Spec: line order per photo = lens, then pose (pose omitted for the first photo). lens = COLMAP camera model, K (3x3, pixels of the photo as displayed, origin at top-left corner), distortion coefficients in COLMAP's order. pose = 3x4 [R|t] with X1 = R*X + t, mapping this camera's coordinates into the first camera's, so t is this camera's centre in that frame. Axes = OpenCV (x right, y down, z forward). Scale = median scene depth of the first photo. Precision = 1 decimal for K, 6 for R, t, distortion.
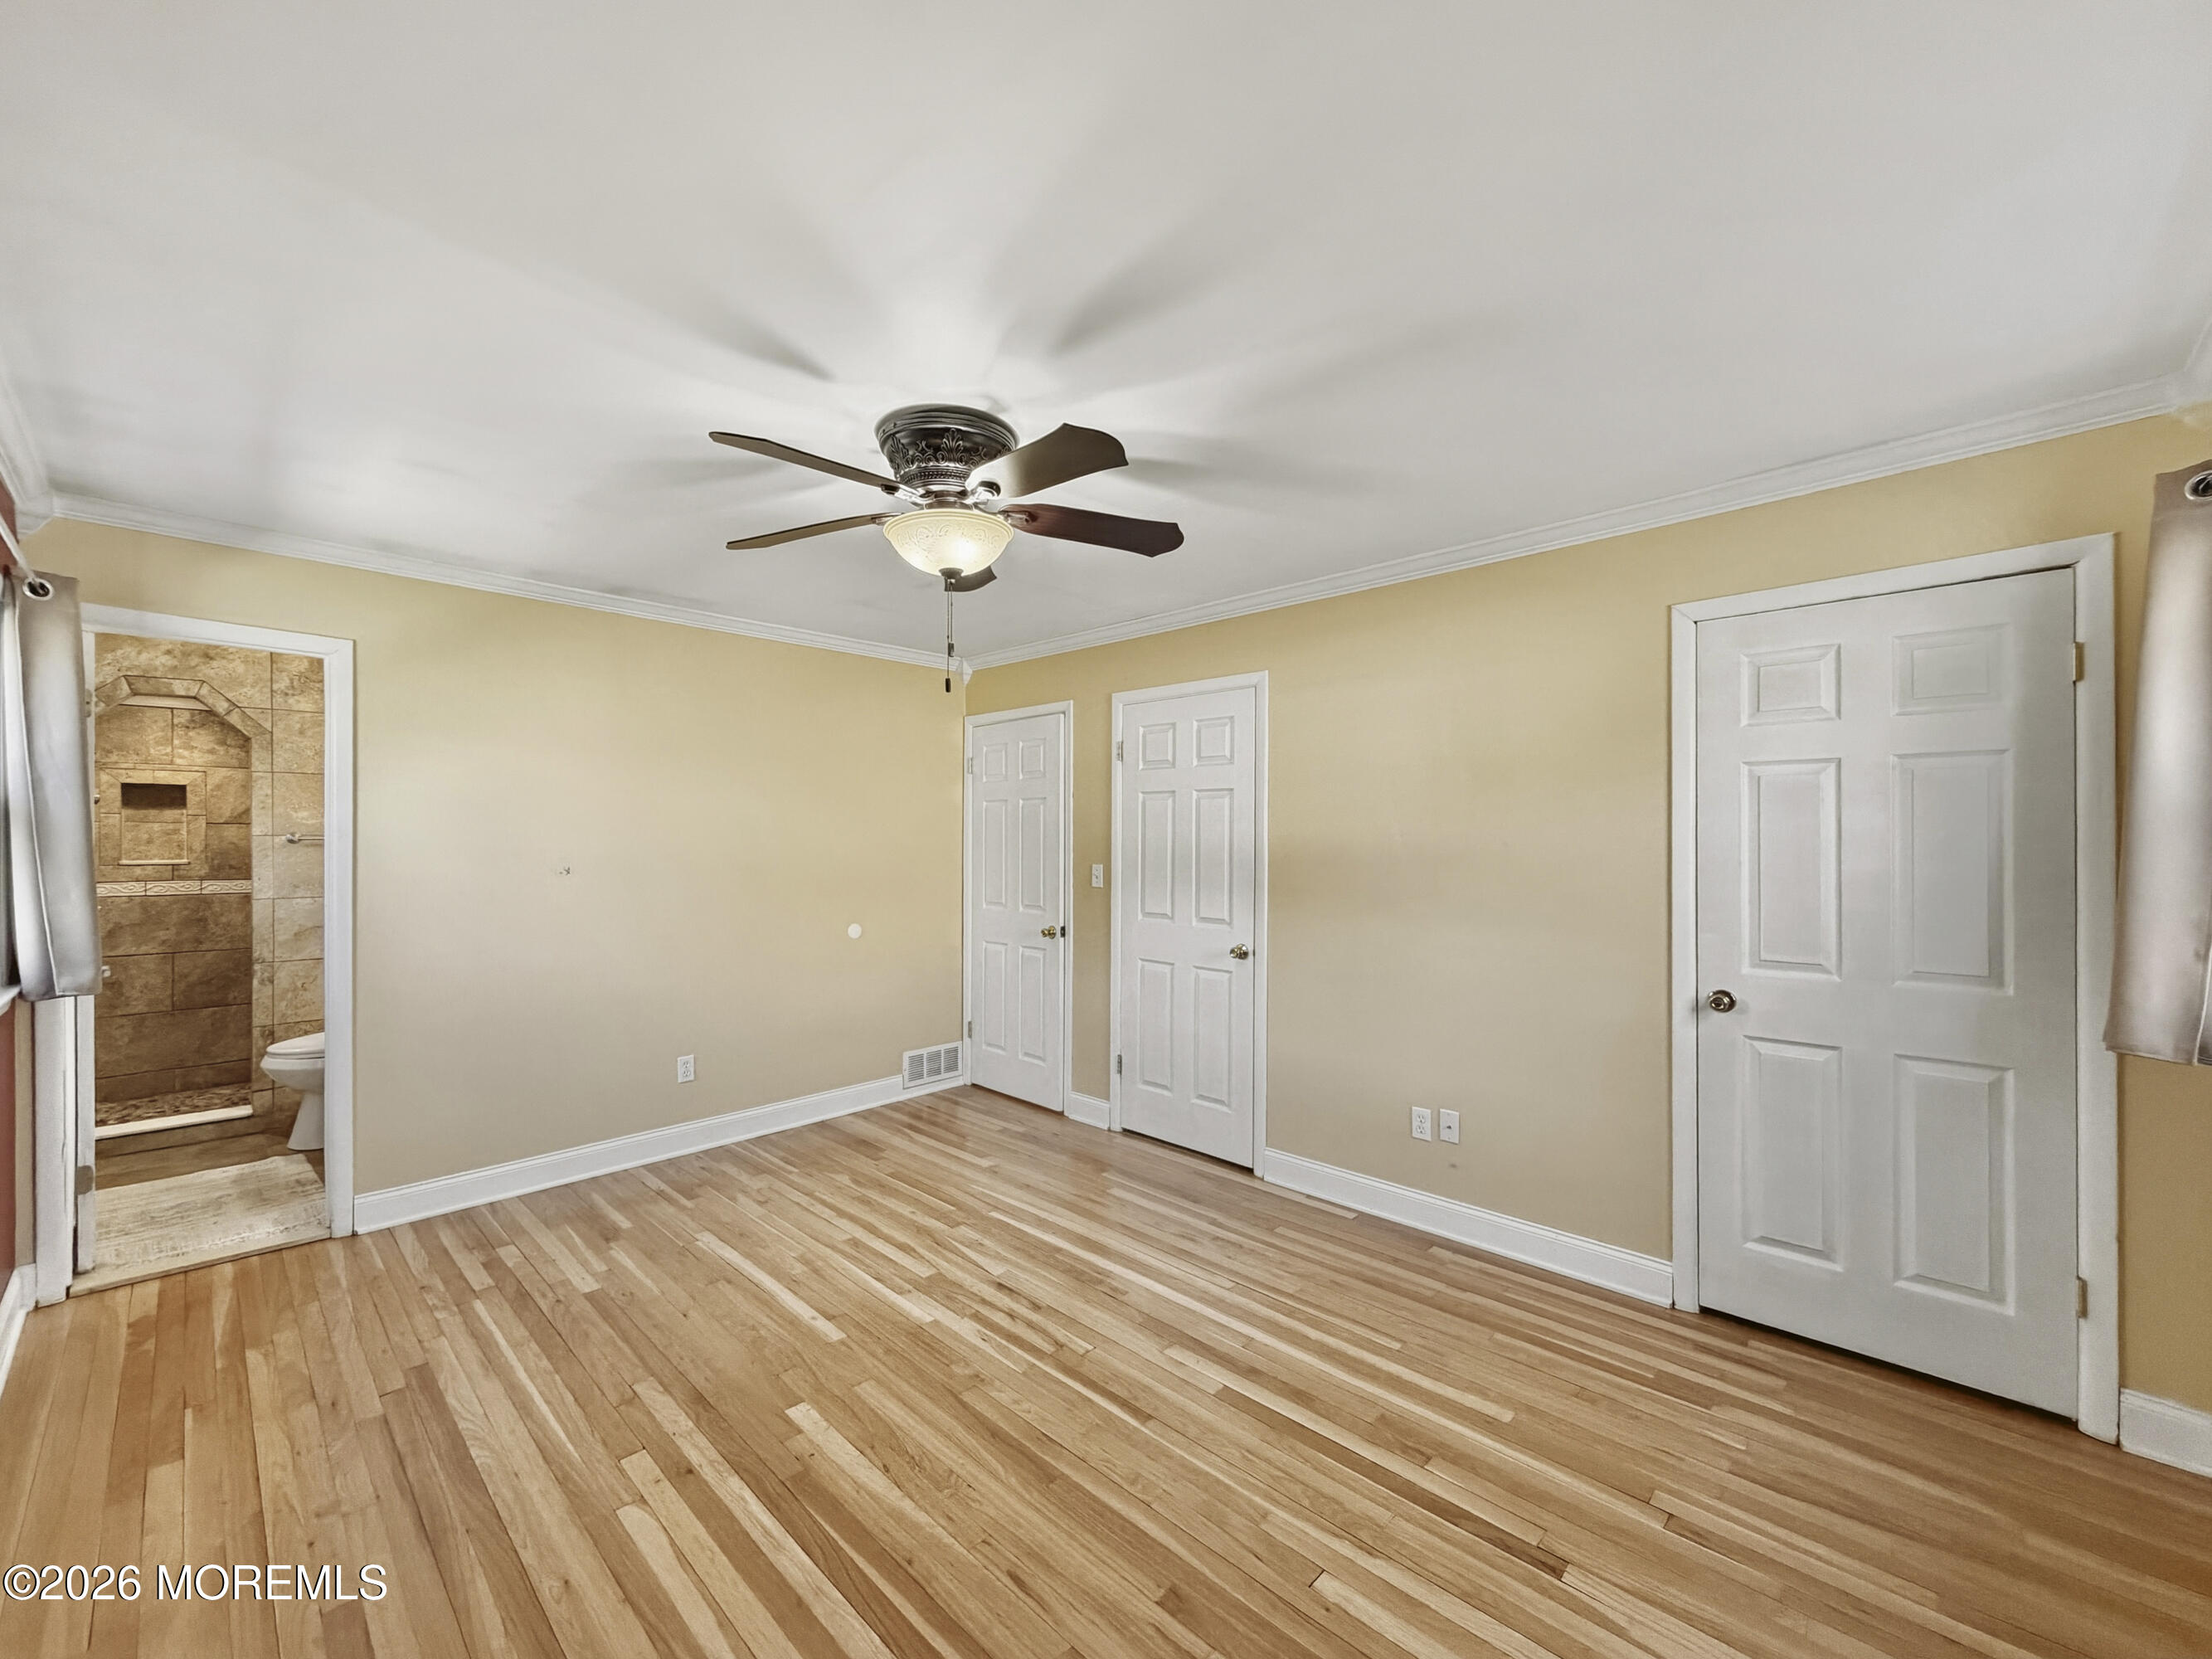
lens RADIAL K [[893.3, 0, 1098.3], [0, 893.3, 836.2], [0, 0, 1]] dist [-0.001056, 0.000399]
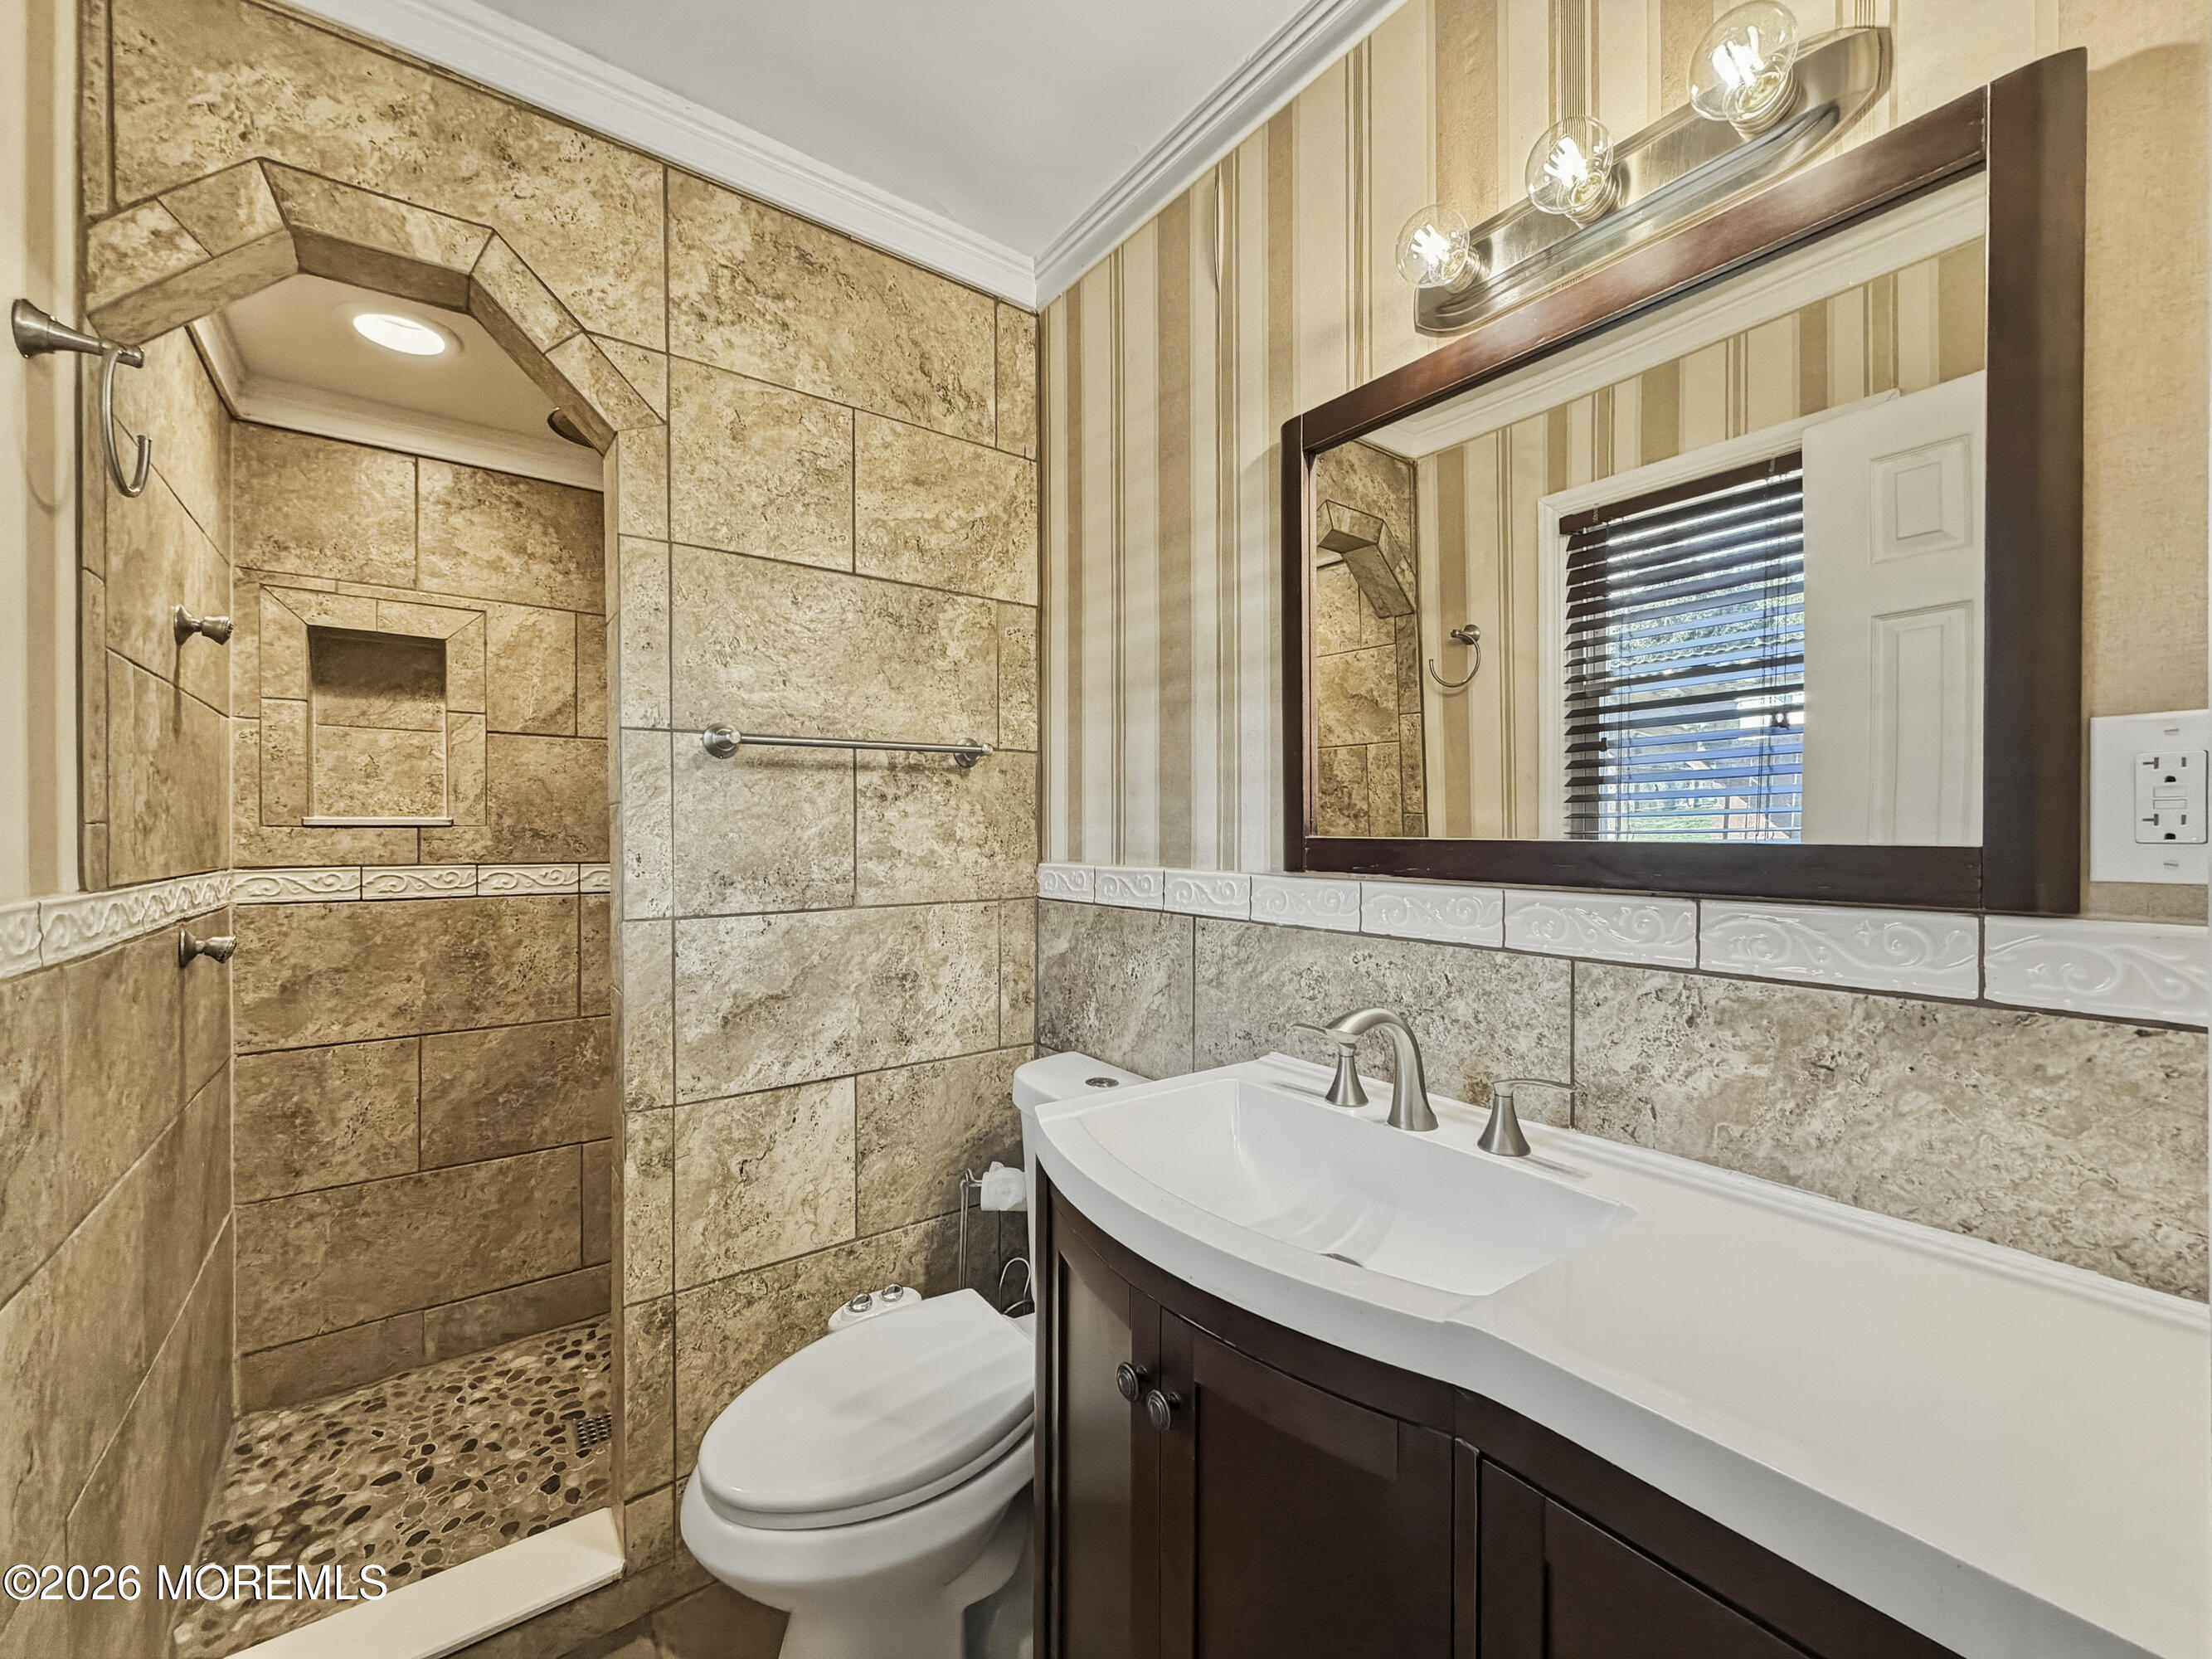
lens RADIAL K [[893.3, 0, 1109.9], [0, 893.3, 834.3], [0, 0, 1]] dist [-0.001056, 0.000399]
pose [[0.987890, 0.000121, -0.155158, -0.706677], [0.000660, 0.999987, 0.004979, 0.036524], [0.155157, -0.005021, 0.987877, 0.690608]]
